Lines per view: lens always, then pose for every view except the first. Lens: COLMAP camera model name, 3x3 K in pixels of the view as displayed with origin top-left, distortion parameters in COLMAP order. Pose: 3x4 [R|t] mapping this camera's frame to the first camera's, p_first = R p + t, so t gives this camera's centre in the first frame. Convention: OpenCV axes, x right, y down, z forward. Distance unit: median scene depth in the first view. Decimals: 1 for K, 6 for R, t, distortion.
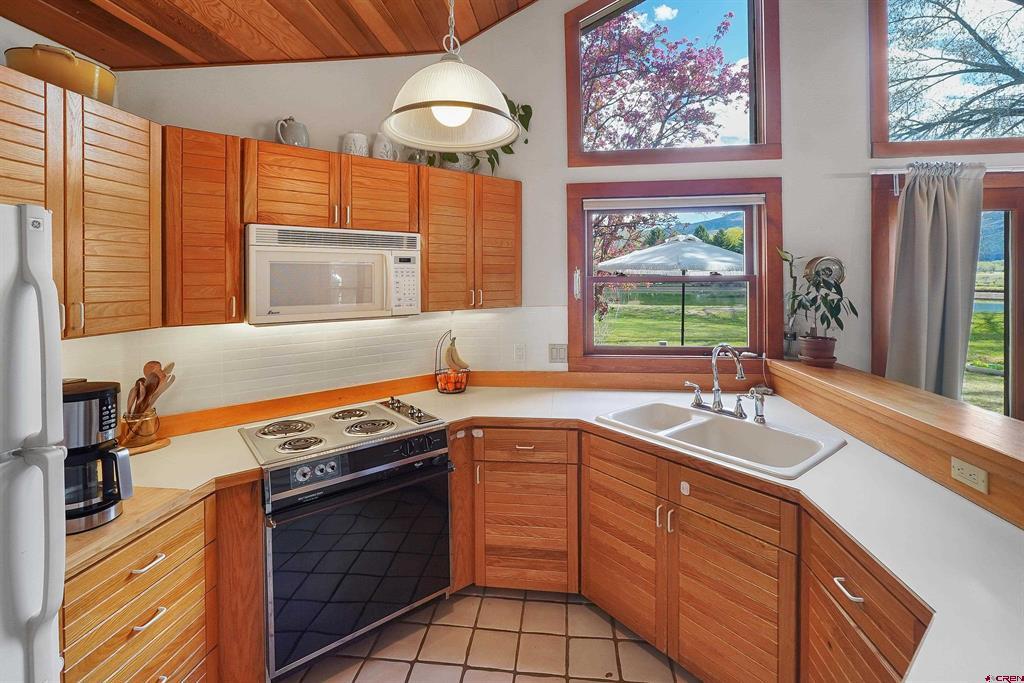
lens RADIAL K [[439.9, 0, 491.6], [0, 439.9, 280.6], [0, 0, 1]] dist [-0.019046, 0.005769]
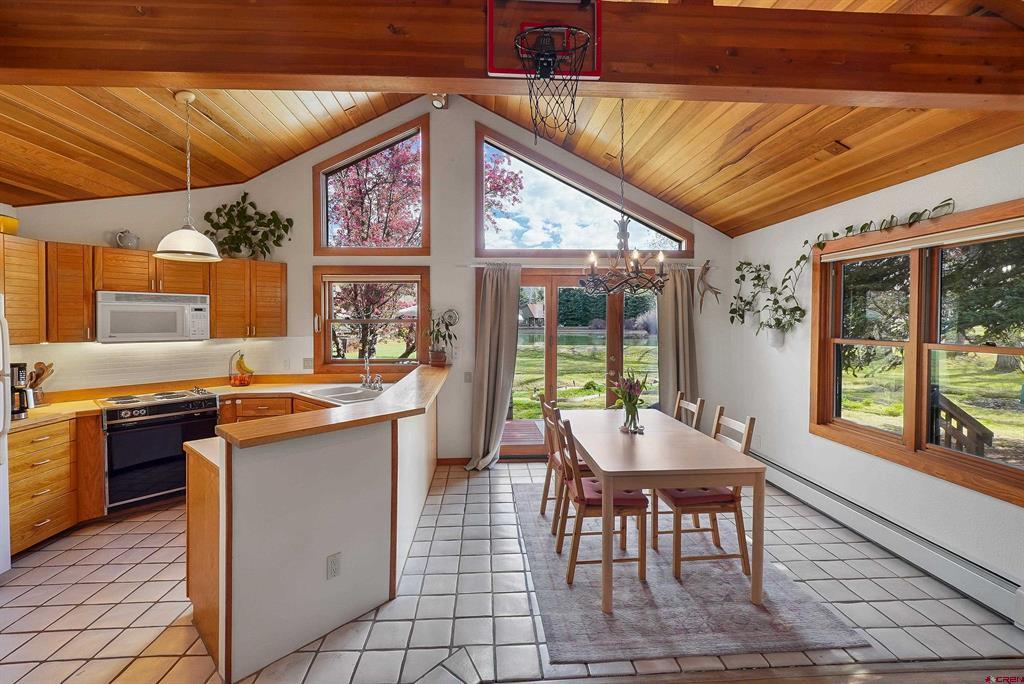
lens RADIAL K [[436.8, 0, 498.7], [0, 436.8, 327.4], [0, 0, 1]] dist [-0.016366, 0.003014]
pose [[0.982671, 0.002251, 0.185344, 0.725925], [-0.003805, 0.999961, 0.008030, 0.009057], [-0.185318, -0.008596, 0.982641, -1.047181]]
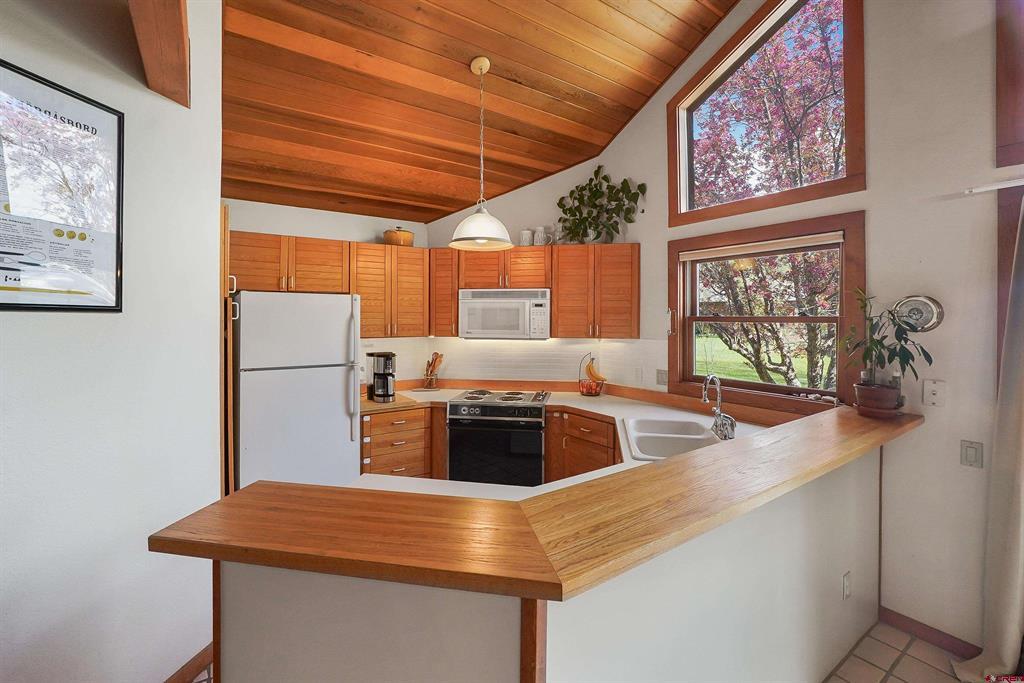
lens RADIAL K [[439.9, 0, 521.7], [0, 439.9, 313.3], [0, 0, 1]] dist [-0.019046, 0.005769]
pose [[0.685721, 0.003950, -0.727853, 1.000693], [-0.011324, 0.999922, -0.005242, -0.007103], [0.727776, 0.011837, 0.685713, -0.186602]]
